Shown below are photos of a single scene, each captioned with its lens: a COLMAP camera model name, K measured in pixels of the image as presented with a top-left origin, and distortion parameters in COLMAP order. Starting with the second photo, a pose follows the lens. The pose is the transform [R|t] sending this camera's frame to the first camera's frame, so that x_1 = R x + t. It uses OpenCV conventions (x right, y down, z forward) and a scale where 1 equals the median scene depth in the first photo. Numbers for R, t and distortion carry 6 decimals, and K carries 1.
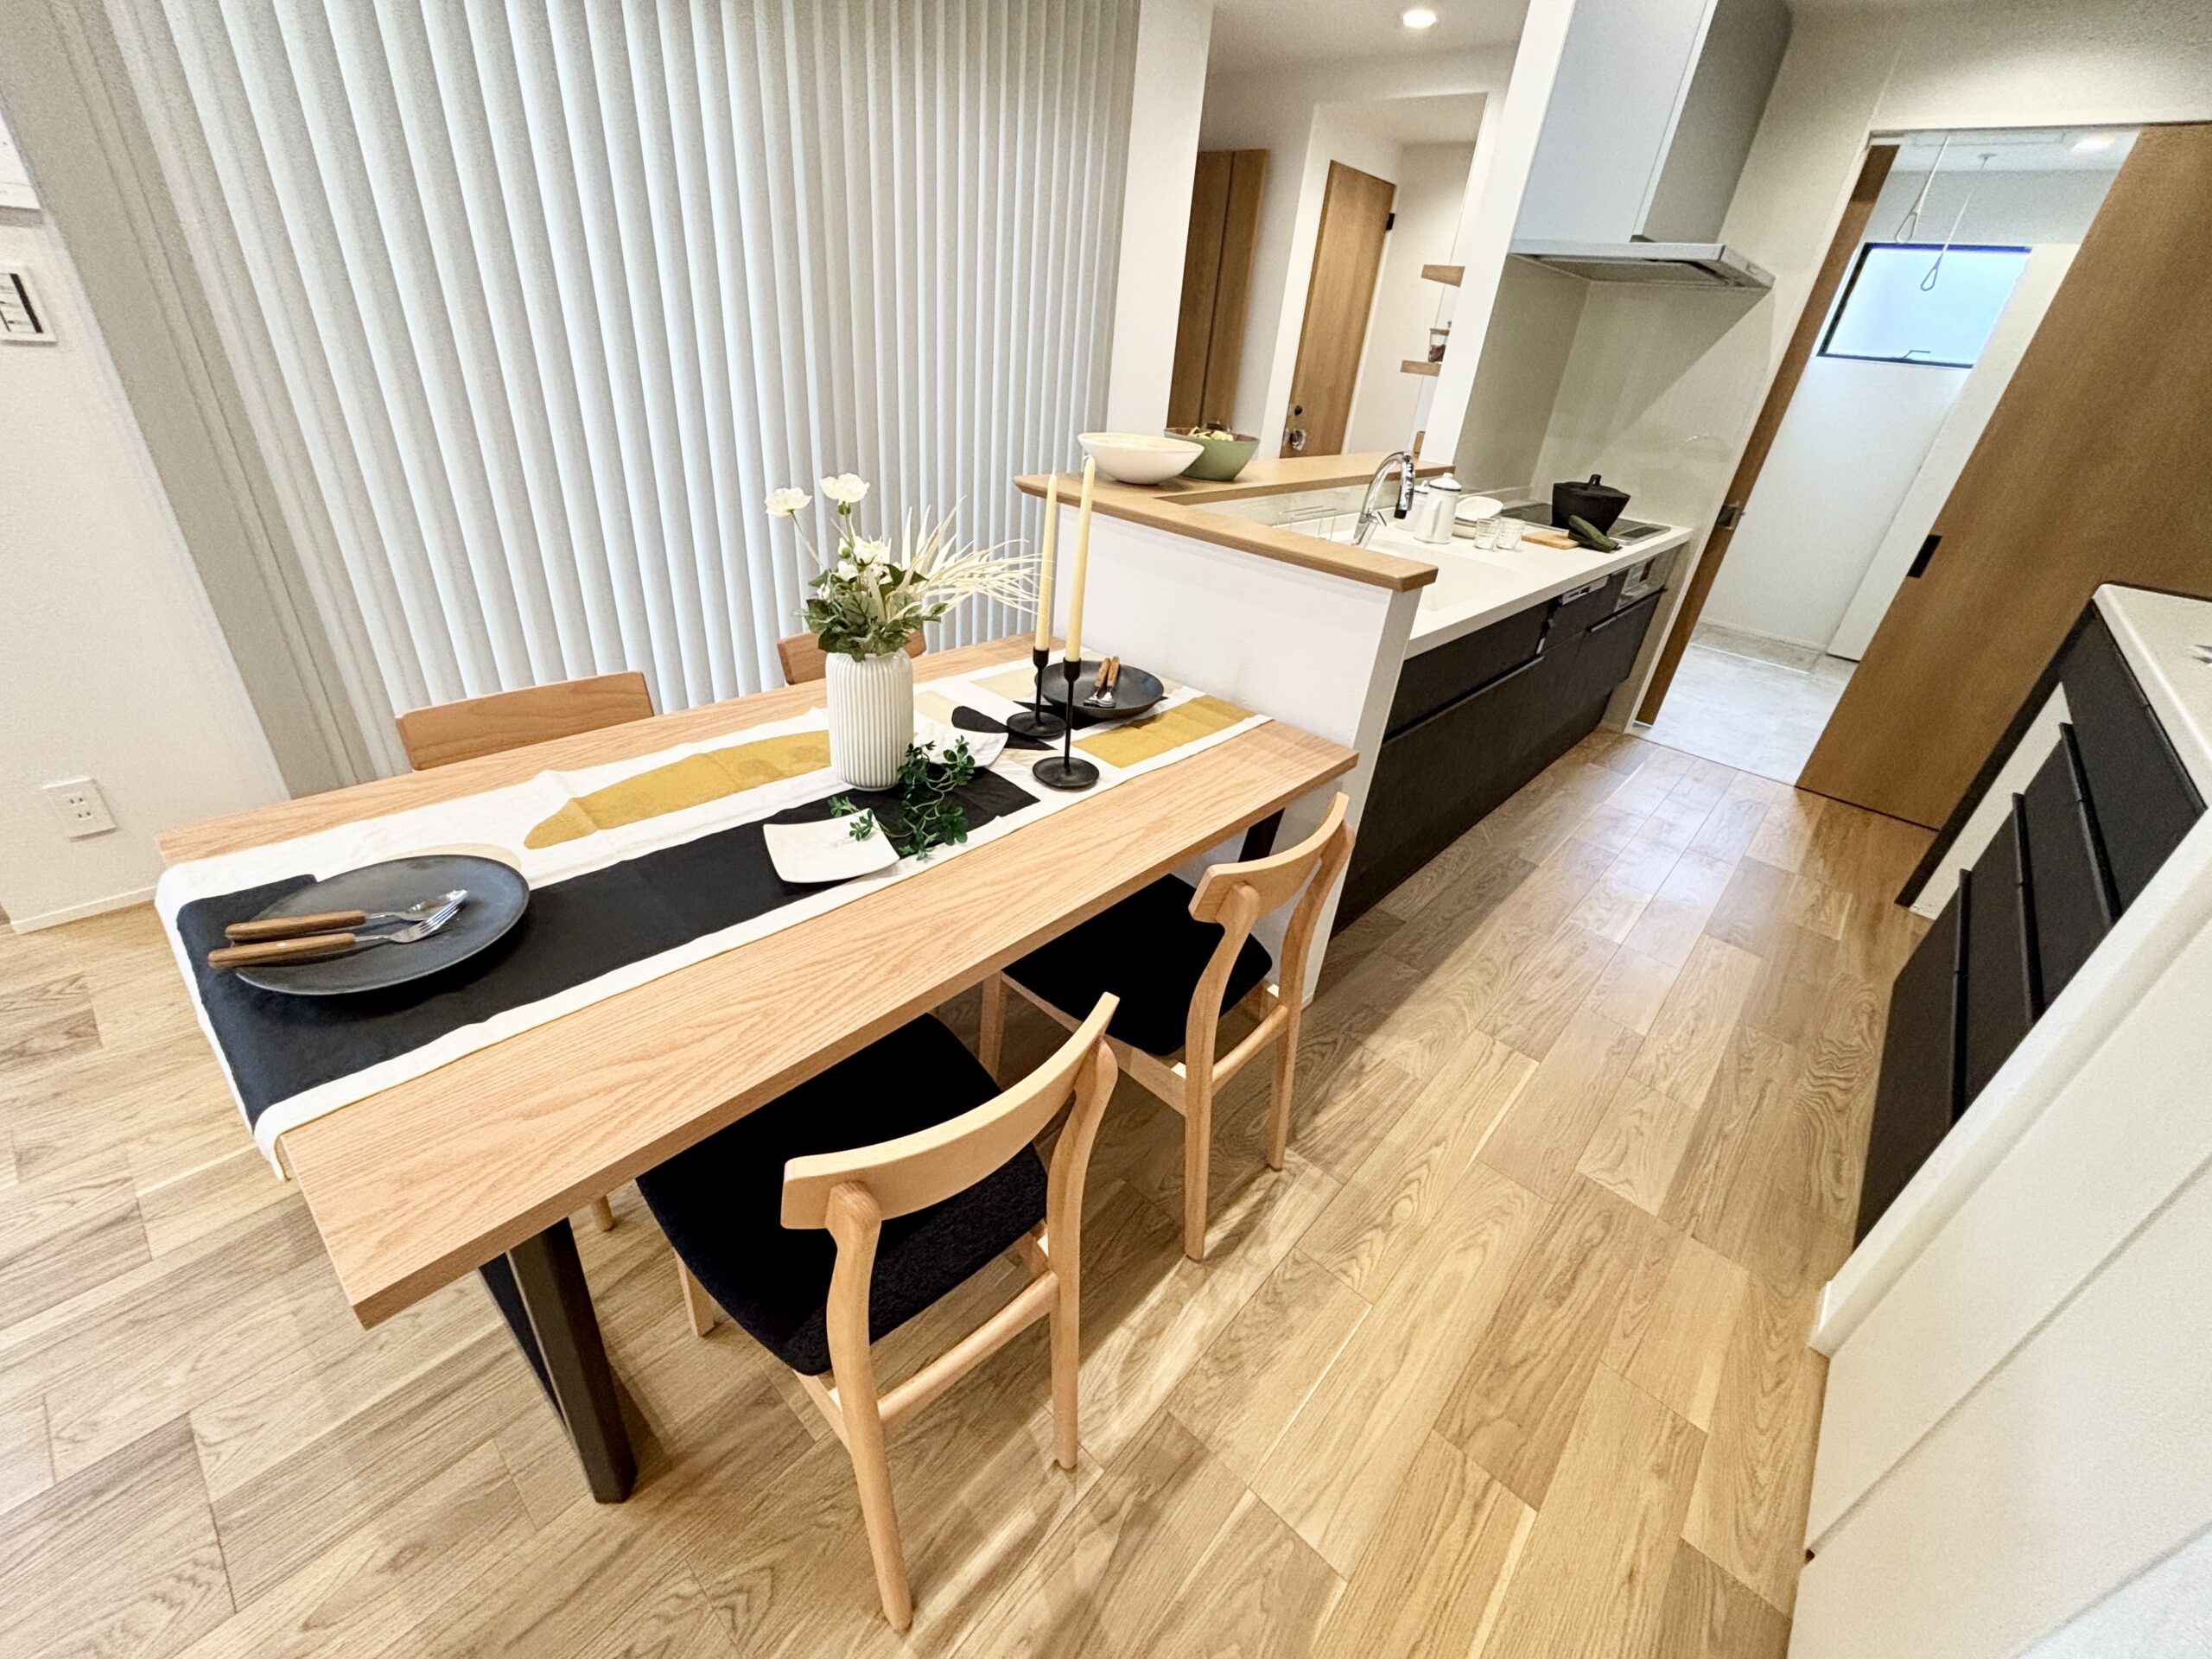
lens RADIAL K [[896.1, 0, 1107.6], [0, 896.1, 827.6], [0, 0, 1]] dist [0.009516, 0.000384]
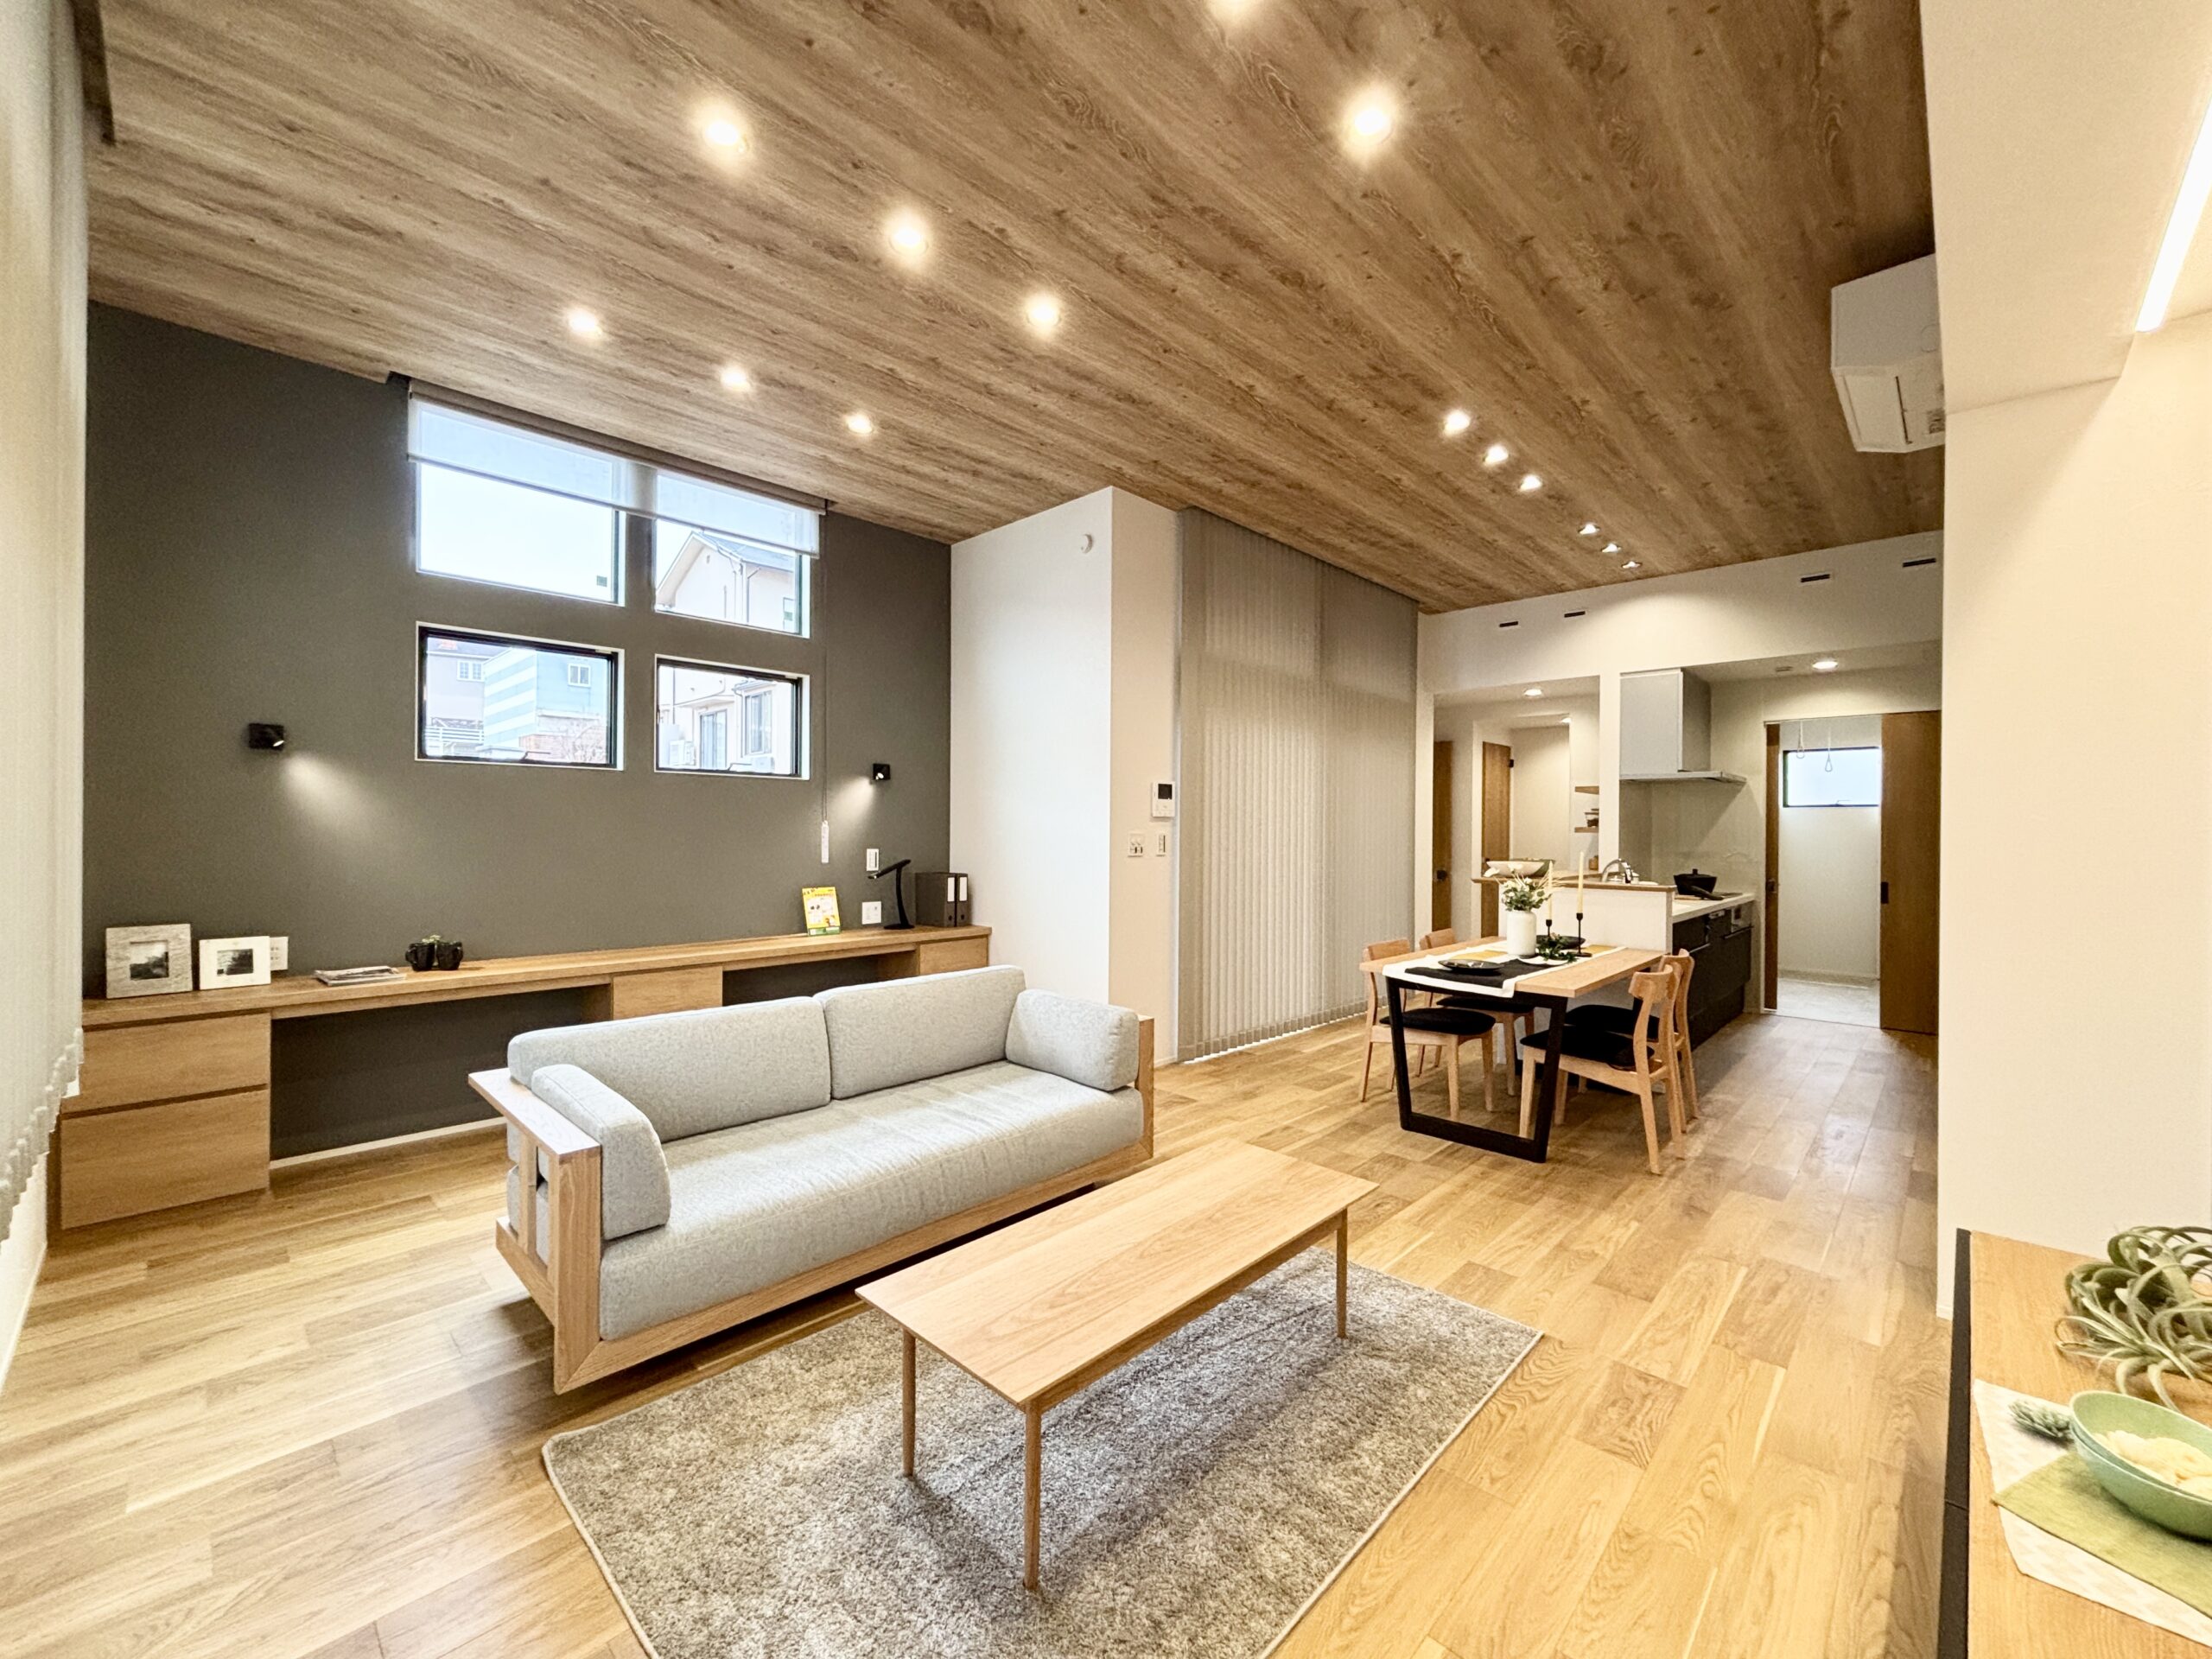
lens RADIAL K [[896.1, 0, 1105.7], [0, 896.1, 832.4], [0, 0, 1]] dist [0.009516, 0.000384]
pose [[0.995968, -0.082280, -0.035739, -0.664326], [0.054431, 0.870966, -0.488318, 0.431528], [0.071306, 0.484404, 0.871933, -0.851343]]
